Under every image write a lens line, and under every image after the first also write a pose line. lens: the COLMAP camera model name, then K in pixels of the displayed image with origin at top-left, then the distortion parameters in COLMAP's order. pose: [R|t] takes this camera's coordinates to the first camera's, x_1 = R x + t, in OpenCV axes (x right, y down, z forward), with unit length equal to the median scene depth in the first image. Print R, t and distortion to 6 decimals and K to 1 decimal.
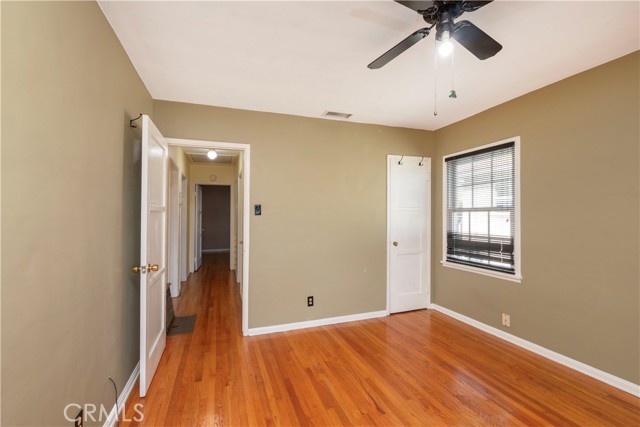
lens RADIAL K [[280.9, 0, 320.8], [0, 280.9, 209.6], [0, 0, 1]] dist [-0.001305, -0.000213]
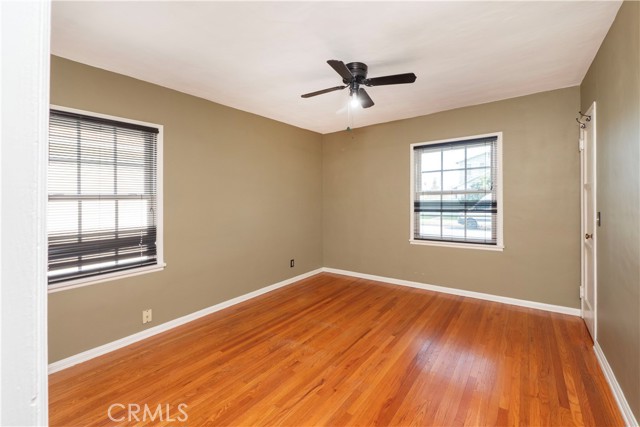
lens RADIAL K [[280.9, 0, 320.8], [0, 280.9, 209.6], [0, 0, 1]] dist [-0.001305, -0.000213]
pose [[-0.567871, -0.015988, 0.822962, -0.439082], [-0.000793, 0.999822, 0.018877, 0.019976], [-0.823117, 0.010067, -0.567783, 1.061301]]
